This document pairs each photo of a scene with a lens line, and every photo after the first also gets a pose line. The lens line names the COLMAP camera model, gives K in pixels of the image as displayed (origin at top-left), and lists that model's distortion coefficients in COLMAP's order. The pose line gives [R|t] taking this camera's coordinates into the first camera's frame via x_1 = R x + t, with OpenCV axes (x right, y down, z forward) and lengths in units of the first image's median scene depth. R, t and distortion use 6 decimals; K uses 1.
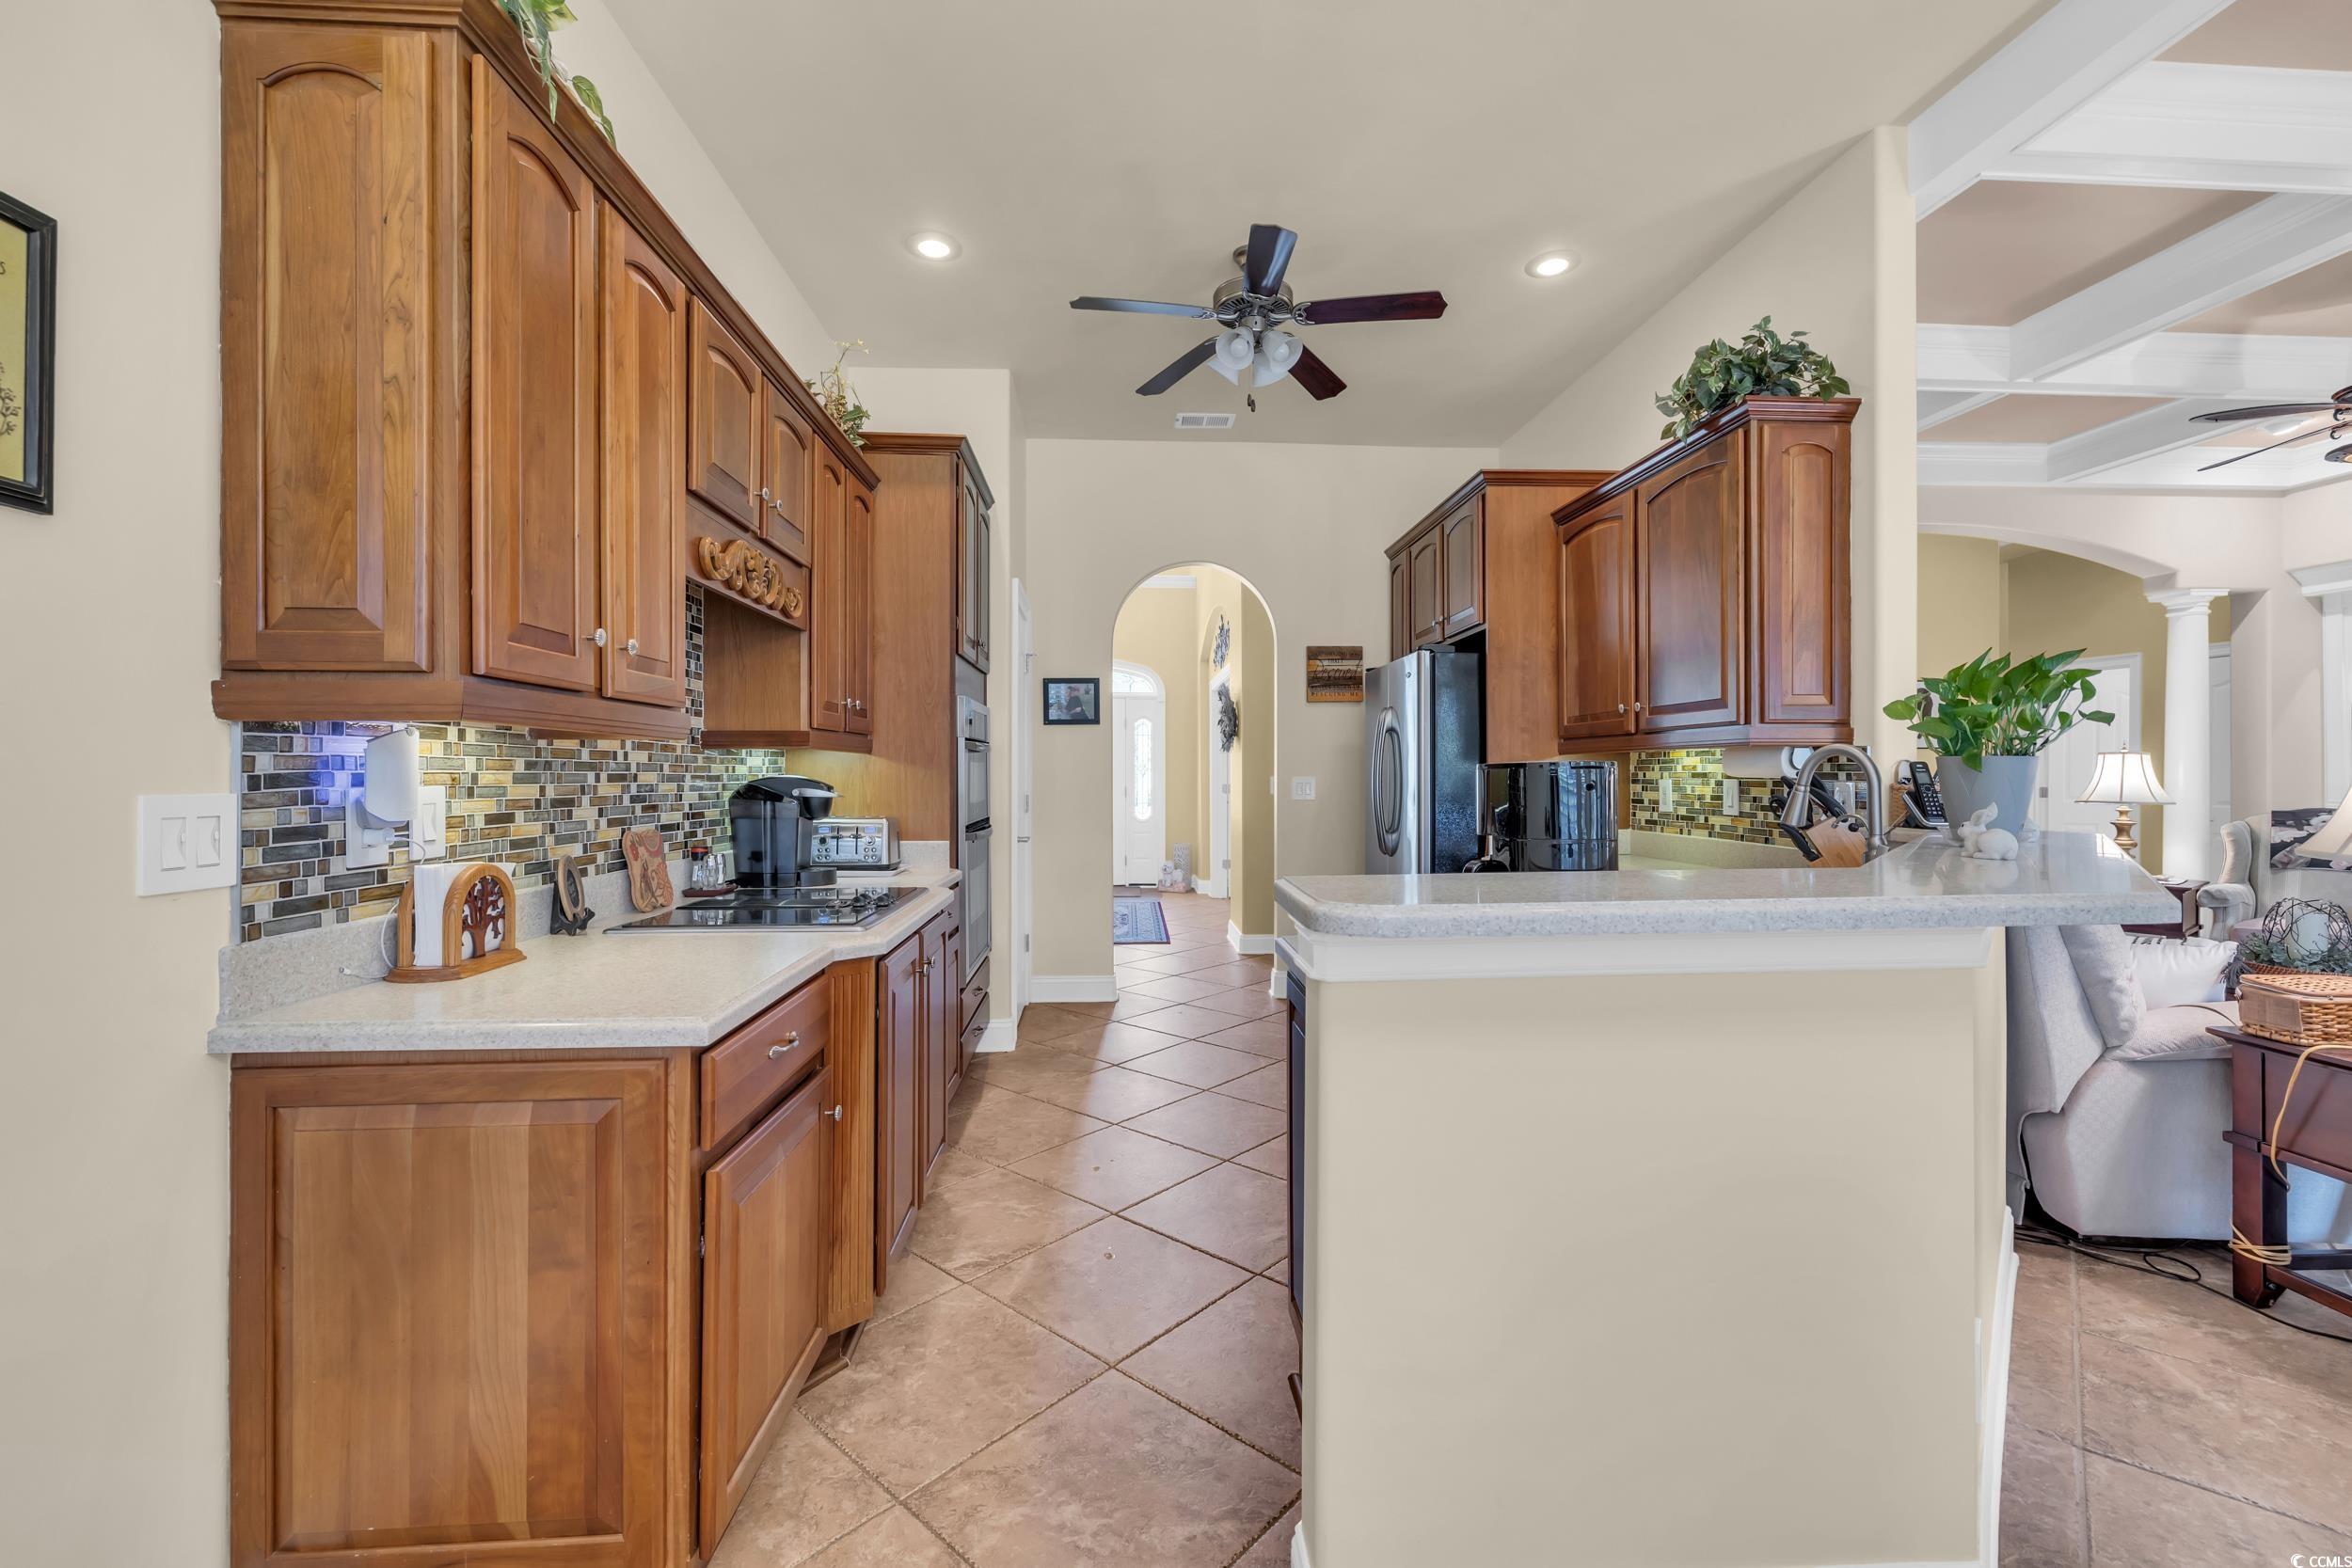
lens RADIAL K [[983.3, 0, 1190.4], [0, 983.3, 770.9], [0, 0, 1]] dist [0.000851, -0.000522]
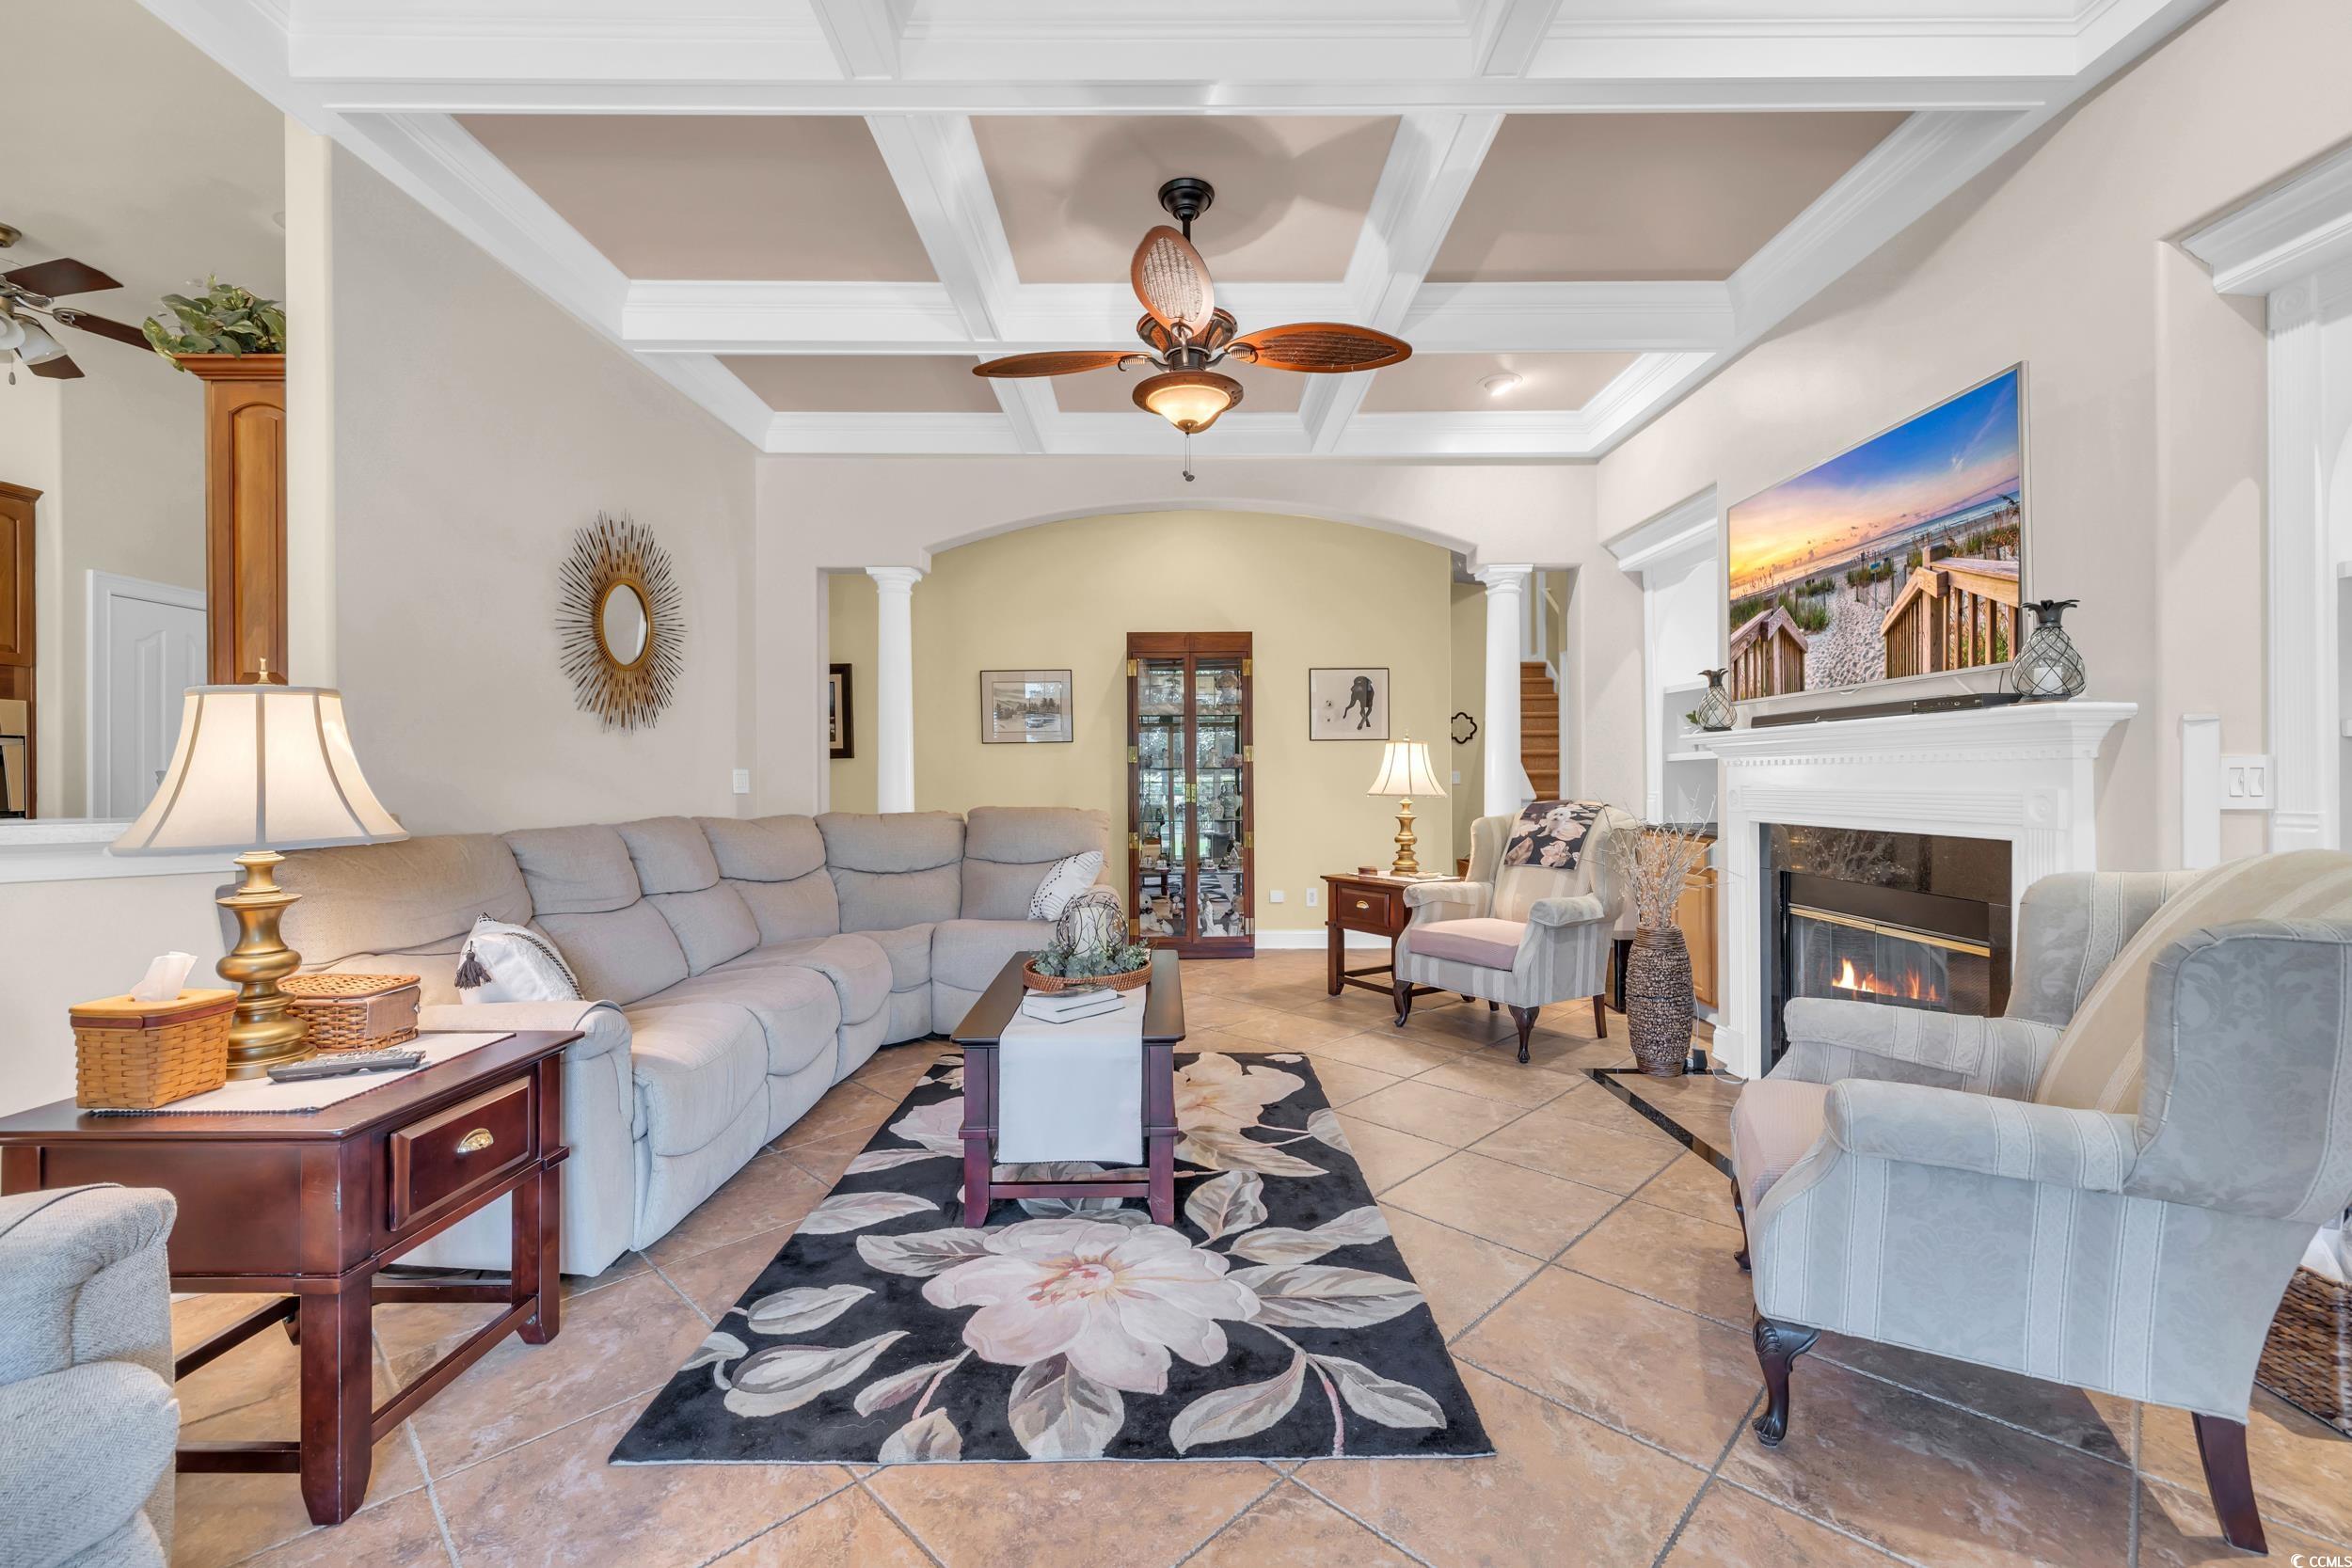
lens RADIAL K [[983.3, 0, 1188.8], [0, 983.3, 776.6], [0, 0, 1]] dist [0.000851, -0.000522]
pose [[0.997372, -0.004770, -0.072292, 2.411528], [0.004933, 0.999986, 0.002072, 0.036006], [0.072282, -0.002424, 0.997381, 0.223371]]
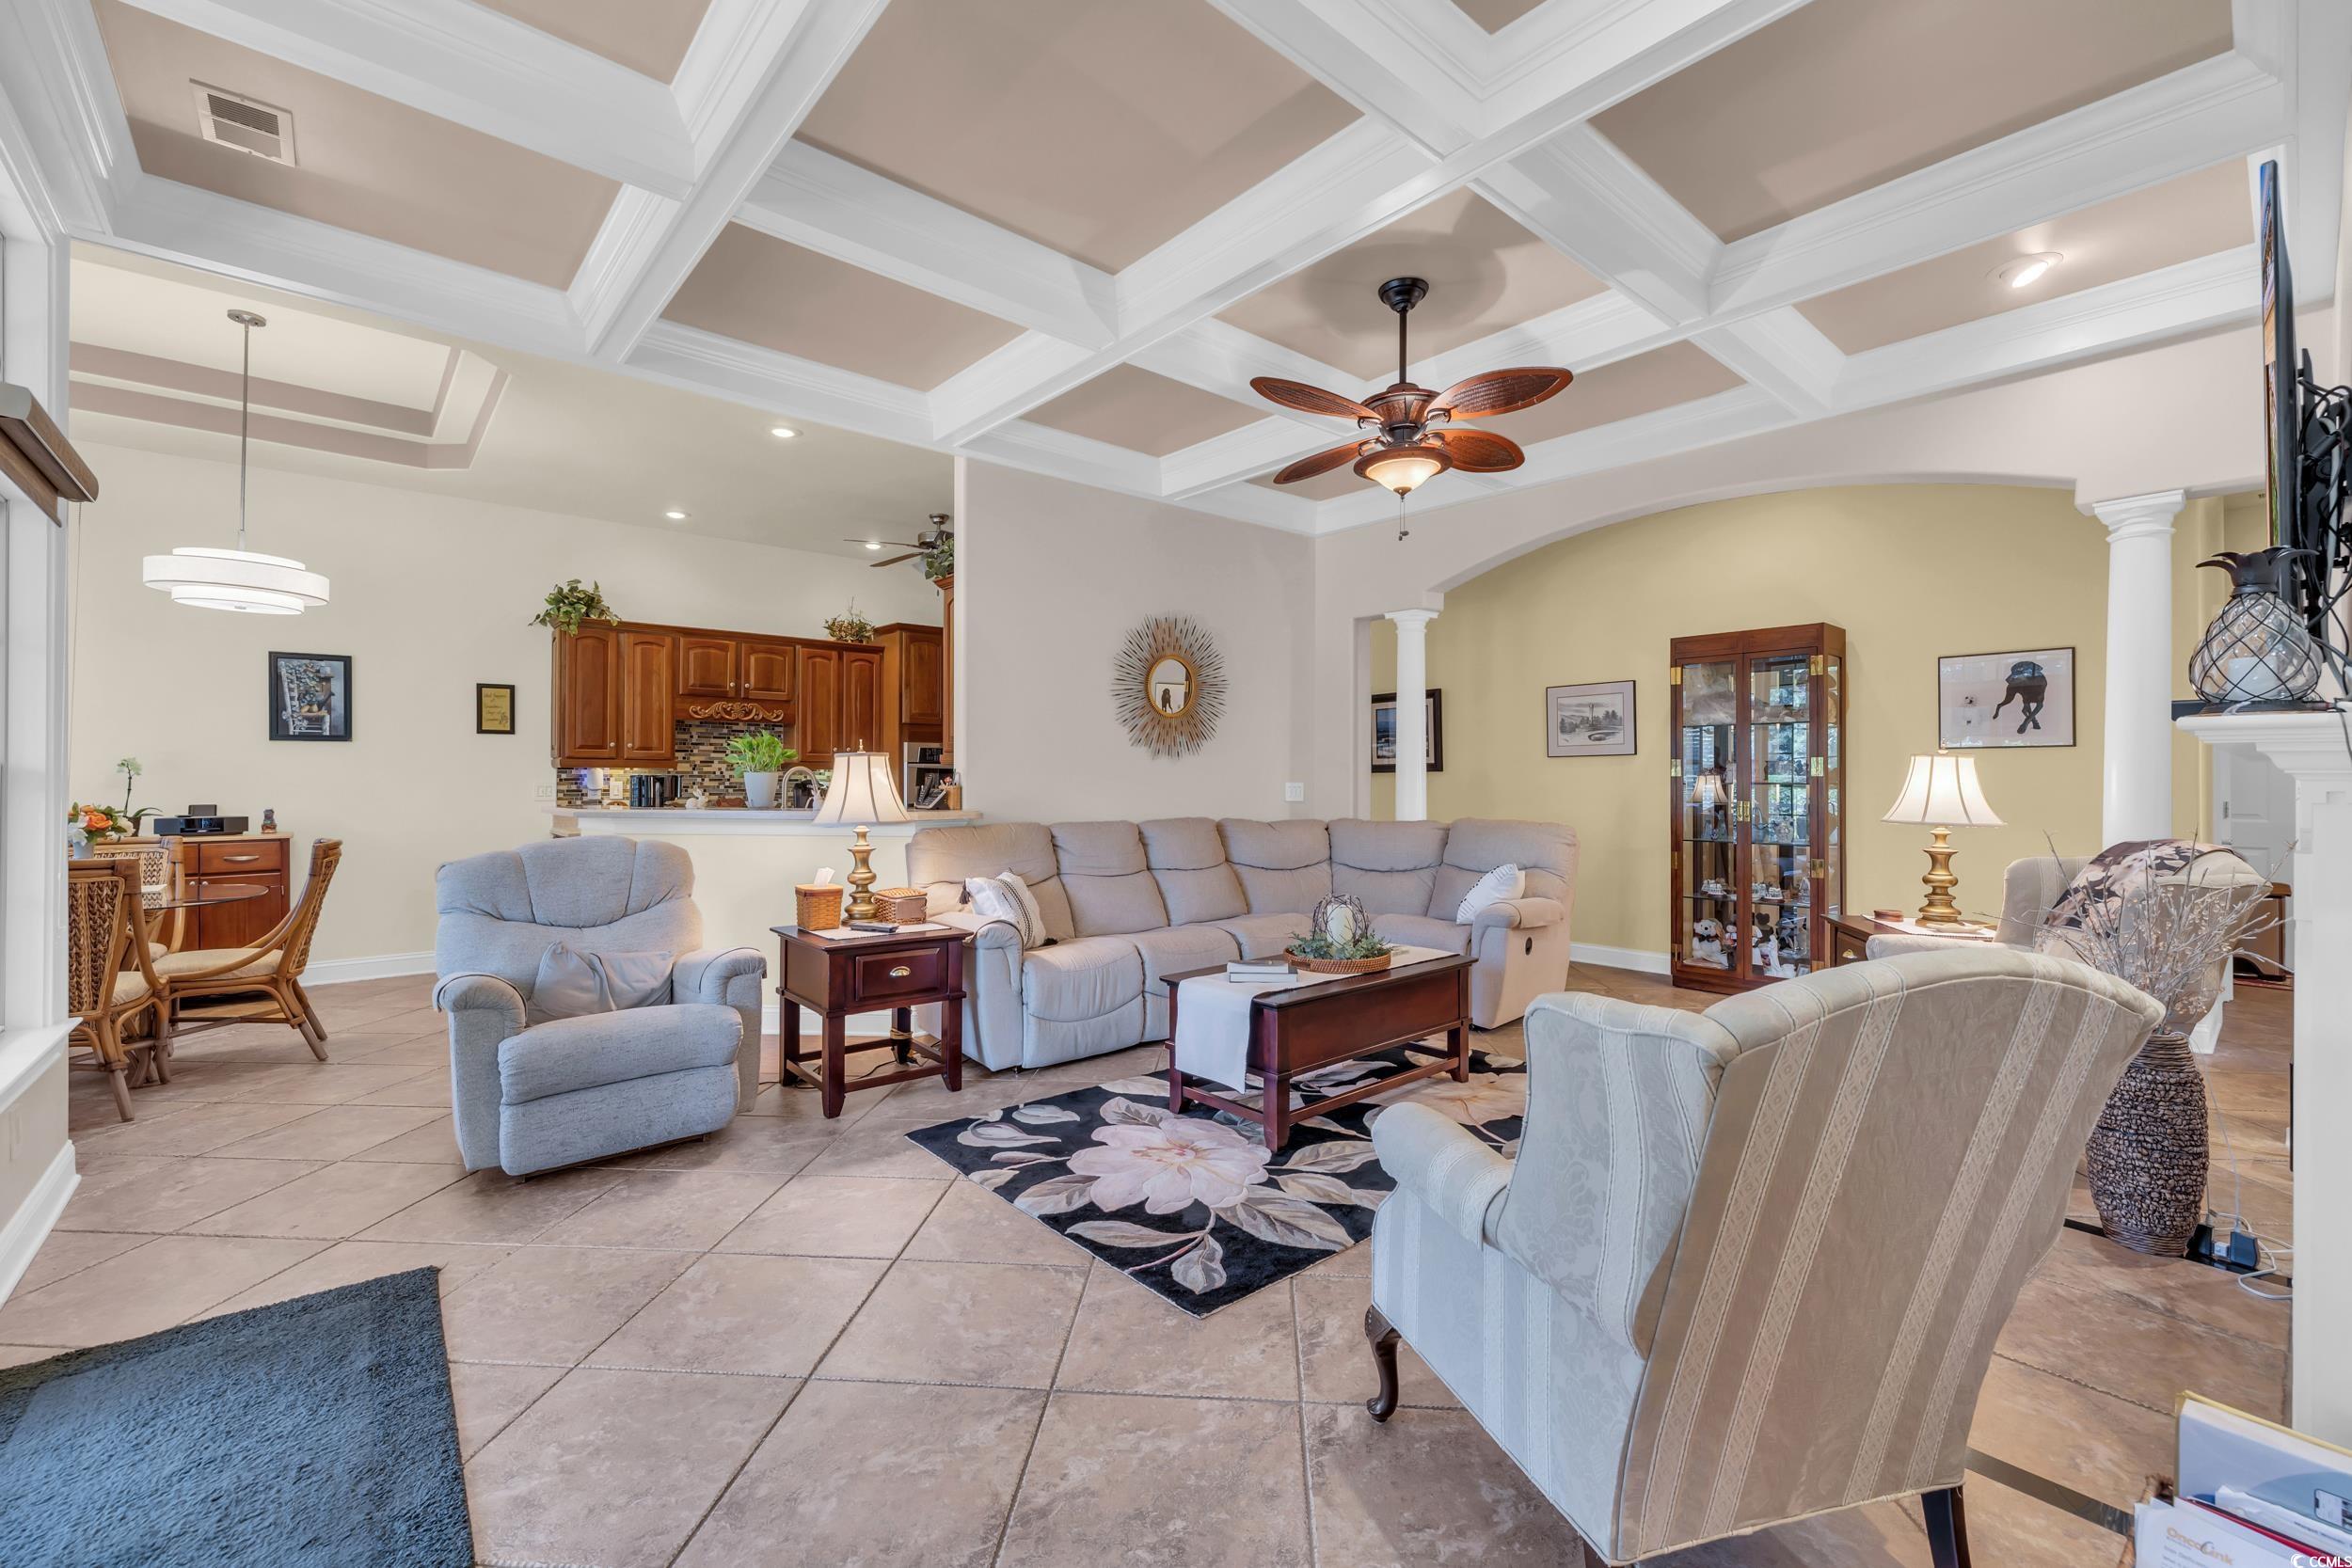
lens RADIAL K [[983.3, 0, 1171.1], [0, 983.3, 777.4], [0, 0, 1]] dist [0.000851, -0.000522]
pose [[0.591358, -0.000723, -0.806409, 3.531933], [-0.000978, 0.999998, -0.001614, 0.003224], [0.806408, 0.001744, 0.591356, 0.395076]]
